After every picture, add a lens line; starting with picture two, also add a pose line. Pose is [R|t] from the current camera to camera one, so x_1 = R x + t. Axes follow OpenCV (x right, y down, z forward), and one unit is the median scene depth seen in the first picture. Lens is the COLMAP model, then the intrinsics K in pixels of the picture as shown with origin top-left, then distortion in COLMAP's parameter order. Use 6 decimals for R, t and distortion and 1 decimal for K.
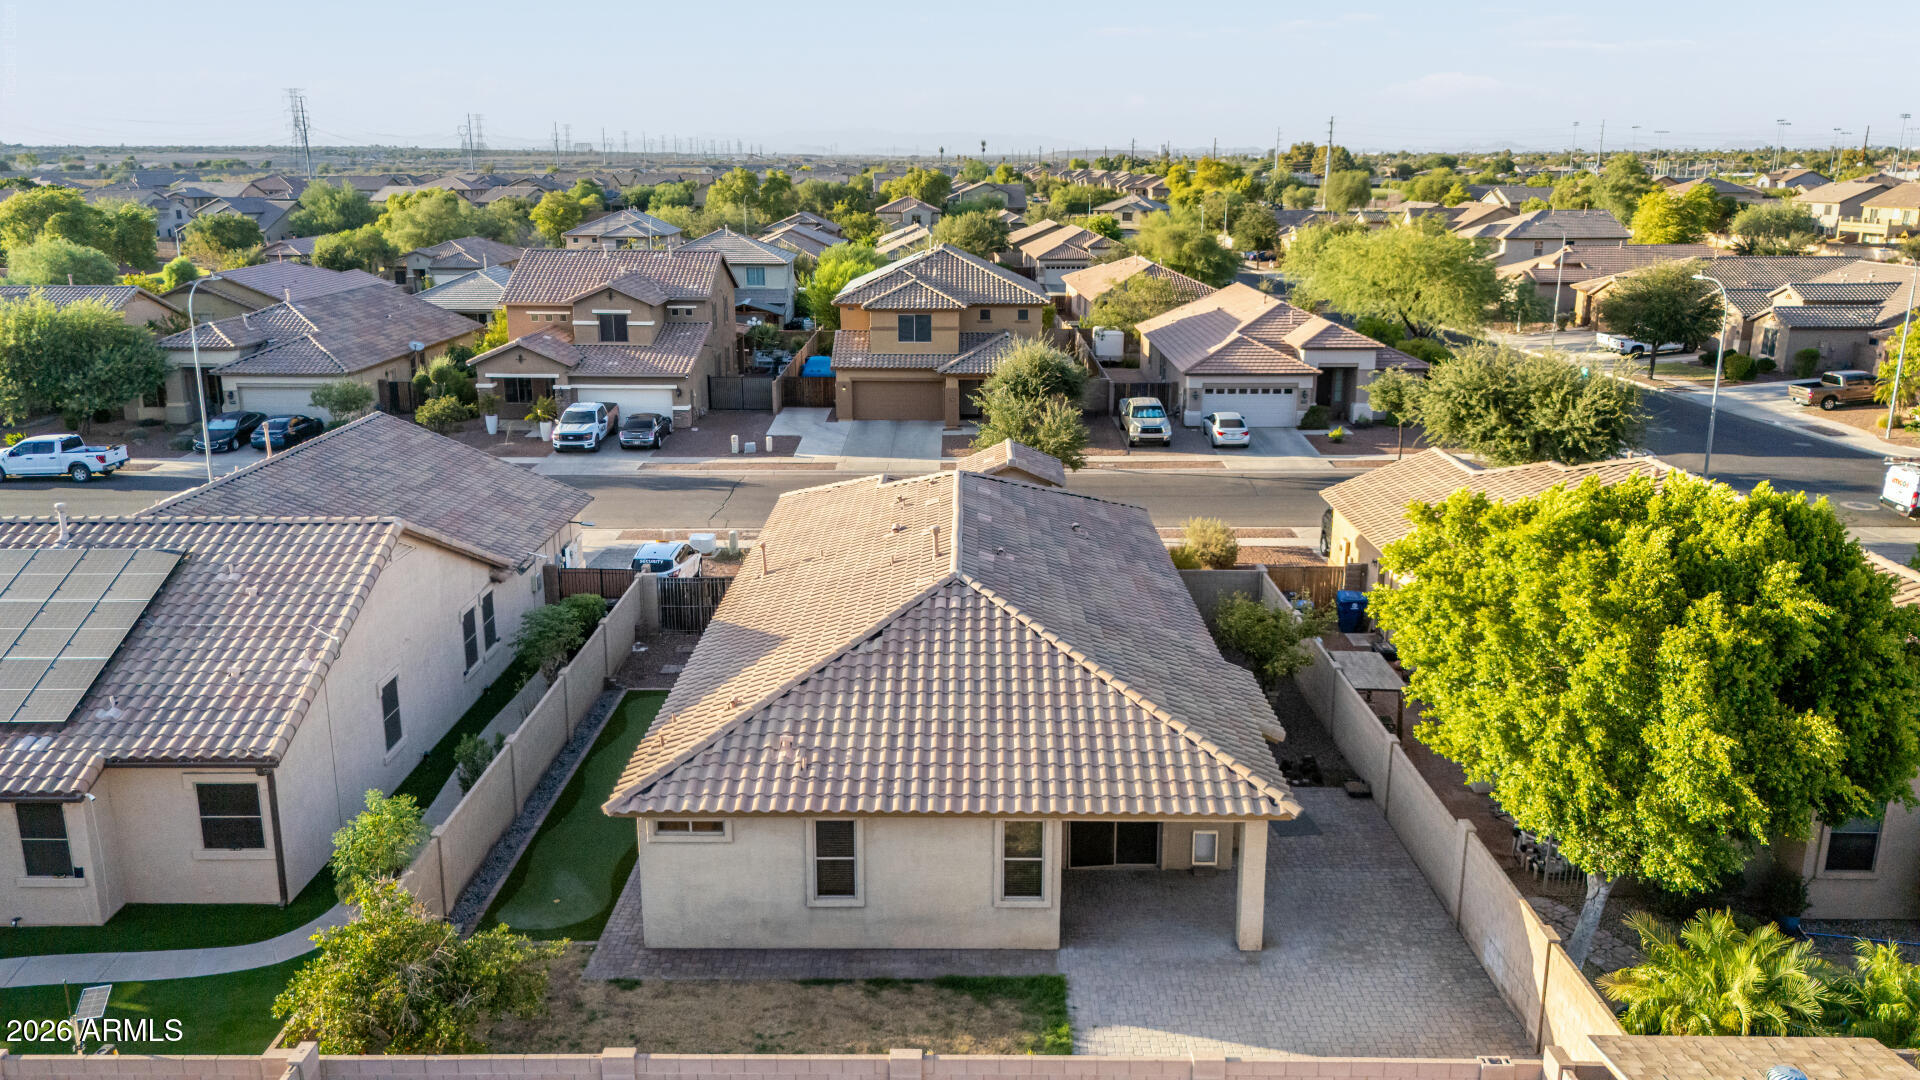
lens RADIAL K [[1413.4, 0, 960.0], [0, 1413.4, 540.0], [0, 0, 1]] dist [0.076550, -0.084075]
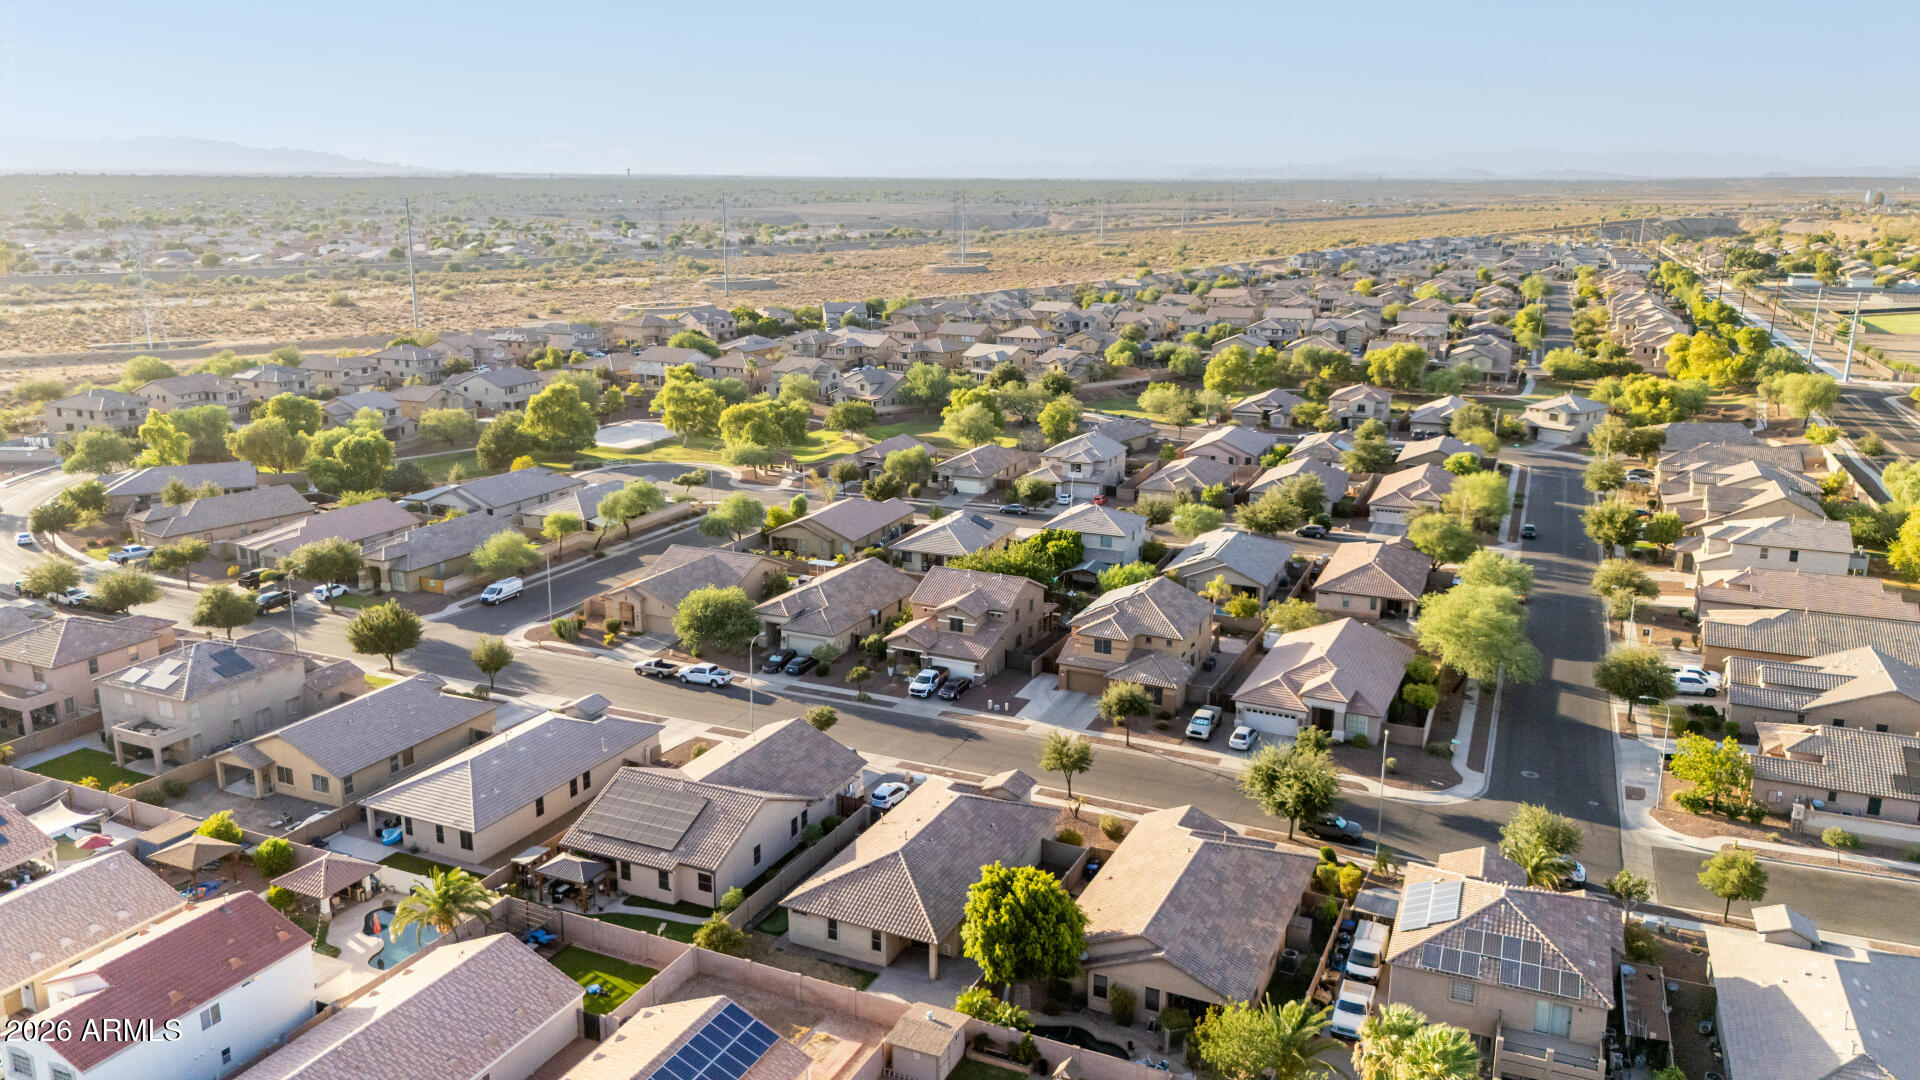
lens RADIAL K [[1413.4, 0, 960.0], [0, 1413.4, 540.0], [0, 0, 1]] dist [0.076550, -0.084075]
pose [[0.906994, 0.105269, -0.407776, 0.583144], [-0.111487, 0.993729, 0.008561, -0.308619], [0.406120, 0.037697, 0.913042, -0.829935]]
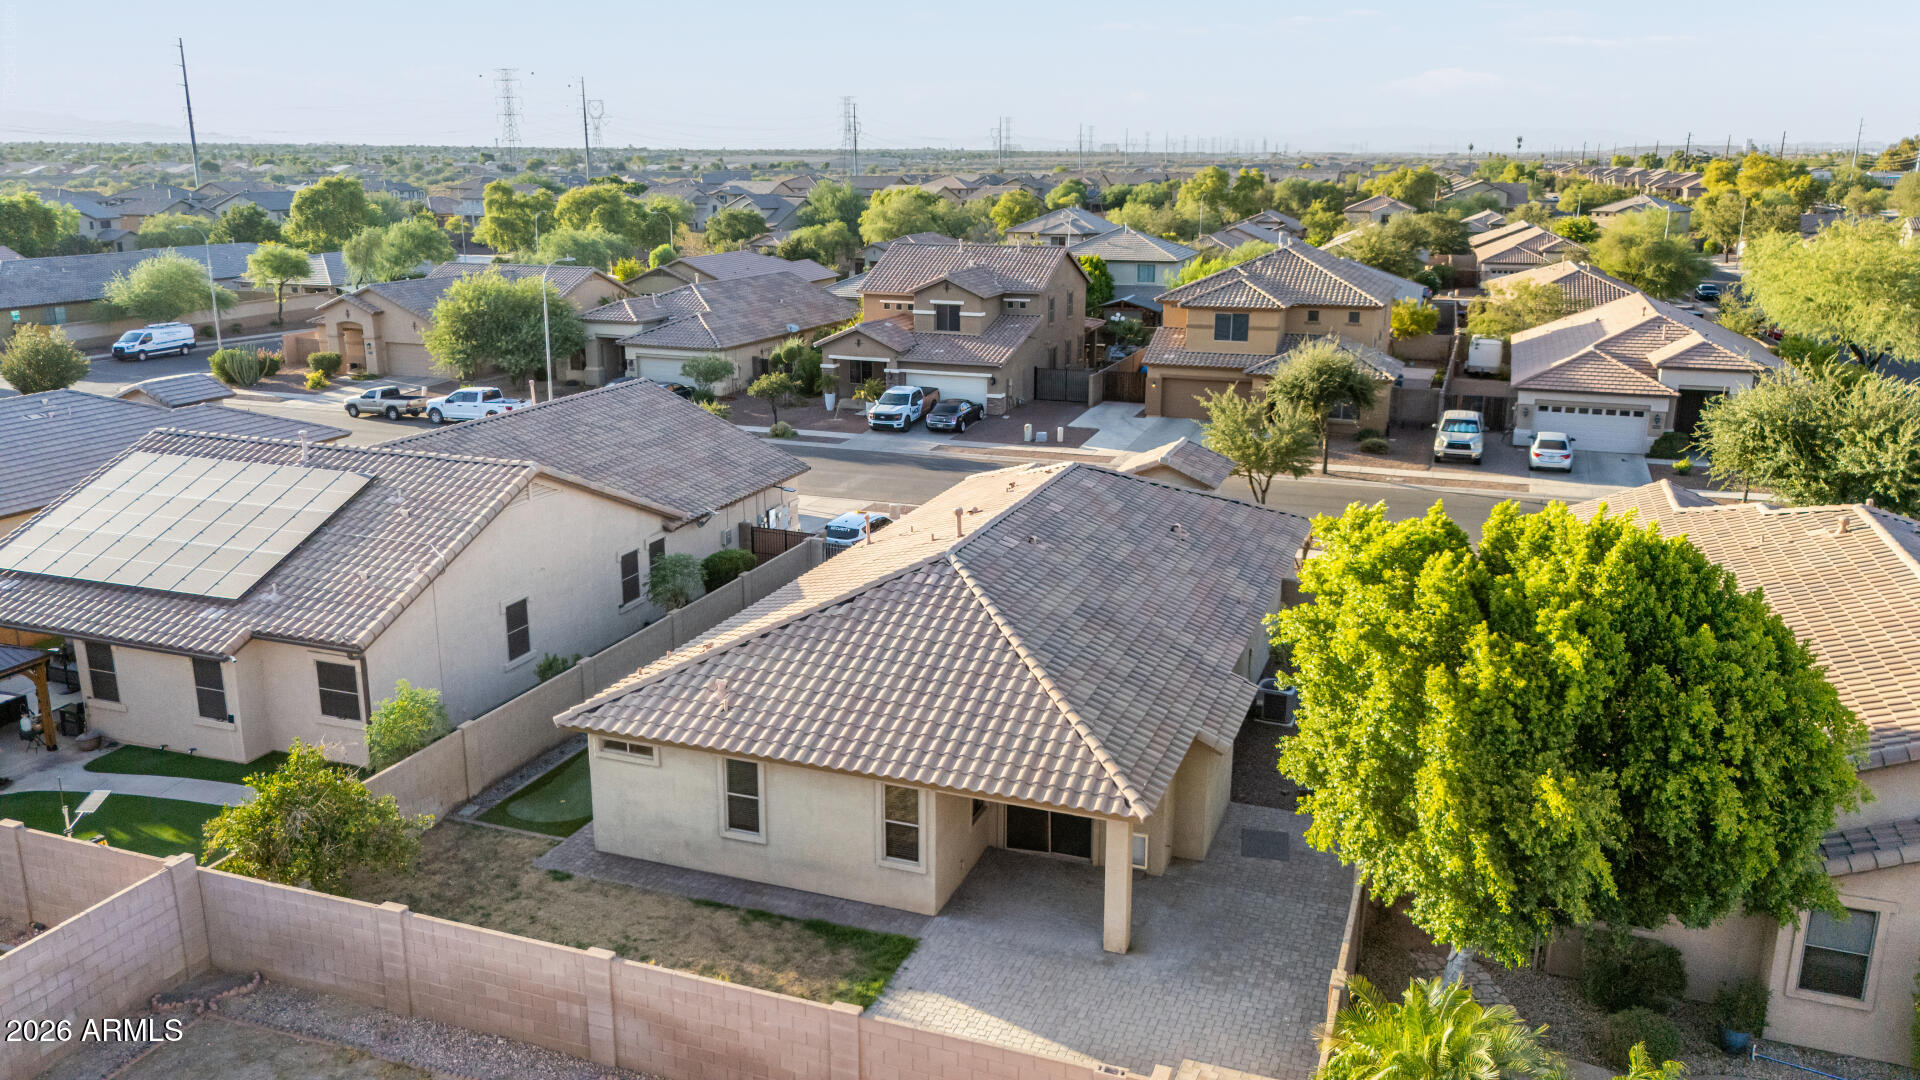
lens RADIAL K [[1414.2, 0, 960.0], [0, 1414.2, 540.0], [0, 0, 1]] dist [0.093912, -0.123696]
pose [[0.937929, 0.091147, -0.334637, 0.147007], [-0.091124, 0.995714, 0.015803, -0.001249], [0.334643, 0.015671, 0.942214, 0.008743]]
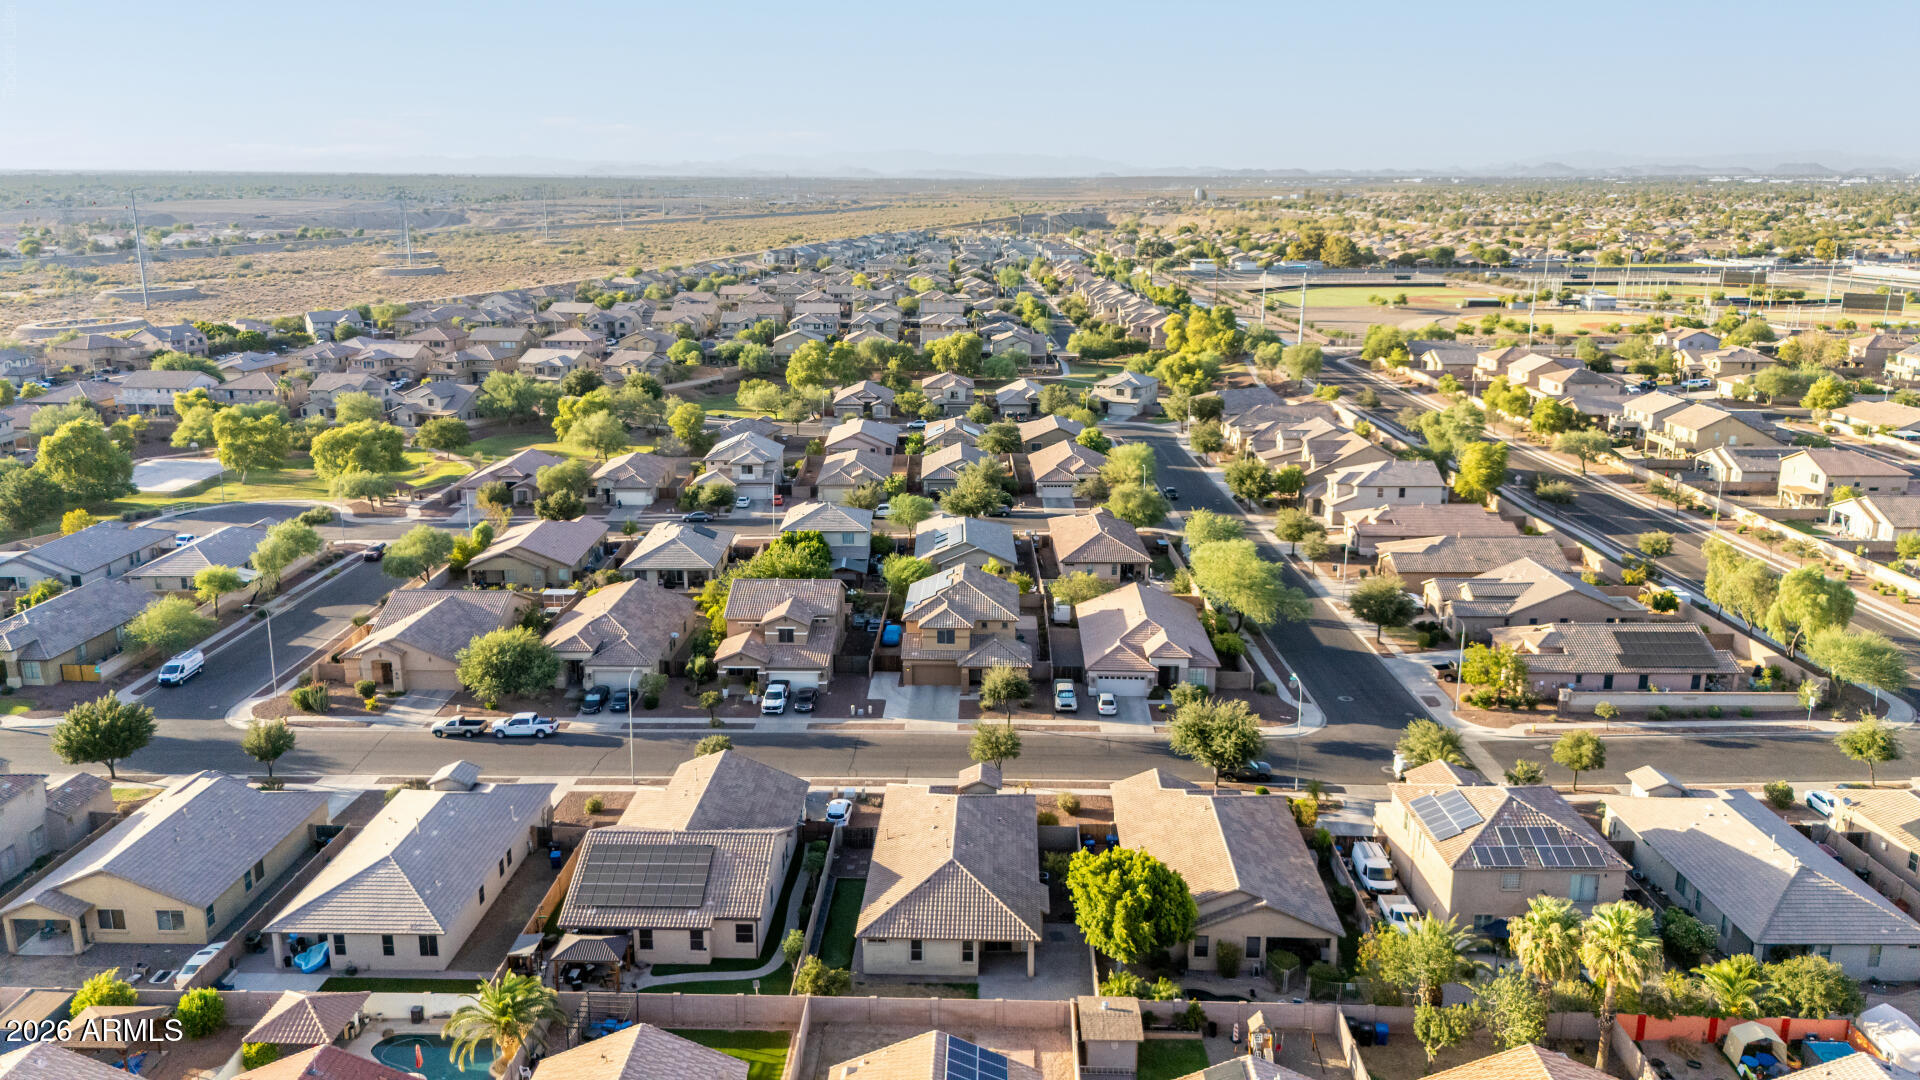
lens RADIAL K [[1413.4, 0, 960.0], [0, 1413.4, 540.0], [0, 0, 1]] dist [0.076550, -0.084075]
pose [[0.999540, 0.006794, -0.029549, 0.044395], [-0.007176, 0.999892, -0.012813, -0.278003], [0.029459, 0.013019, 0.999481, -0.945307]]
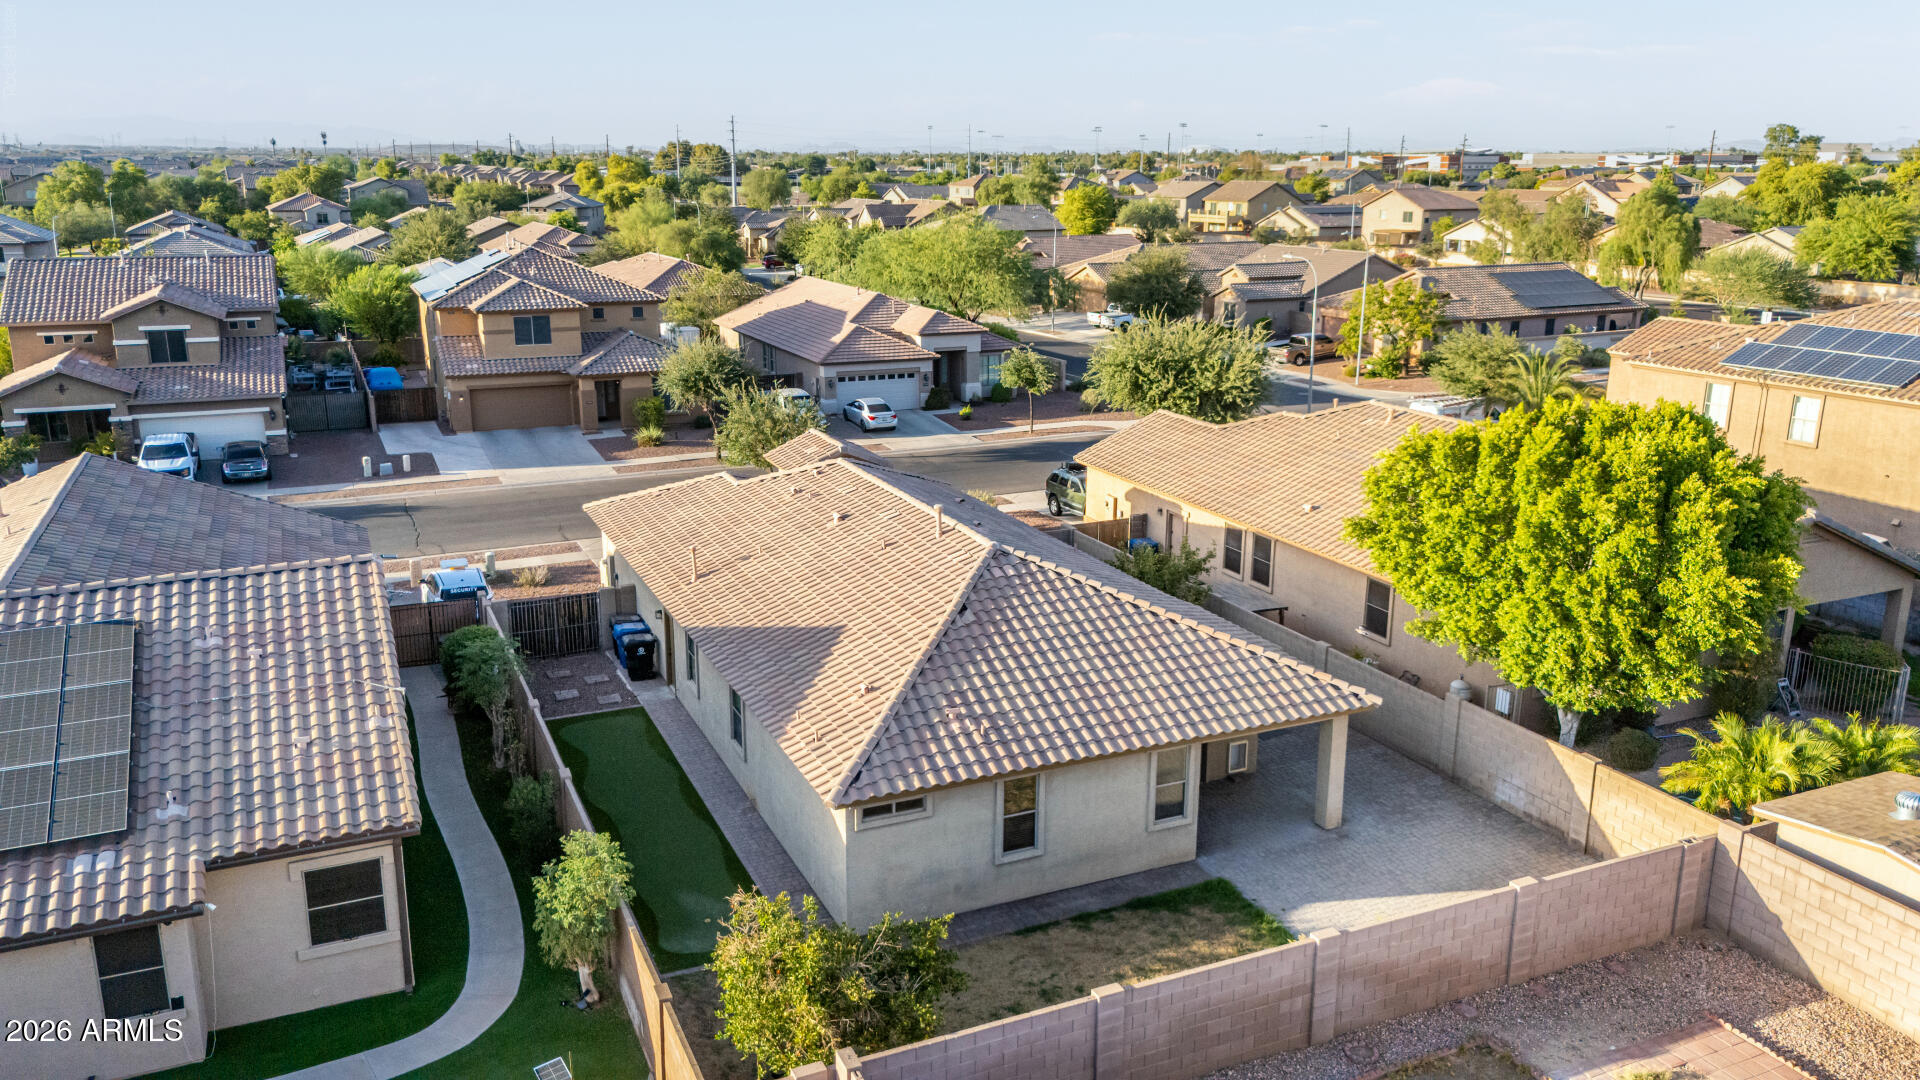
lens RADIAL K [[1413.4, 0, 960.0], [0, 1413.4, 540.0], [0, 0, 1]] dist [0.076550, -0.084075]
pose [[0.908018, -0.106554, 0.405155, -0.189618], [0.105787, 0.994091, 0.024355, -0.003556], [-0.405355, 0.020745, 0.913924, 0.015790]]
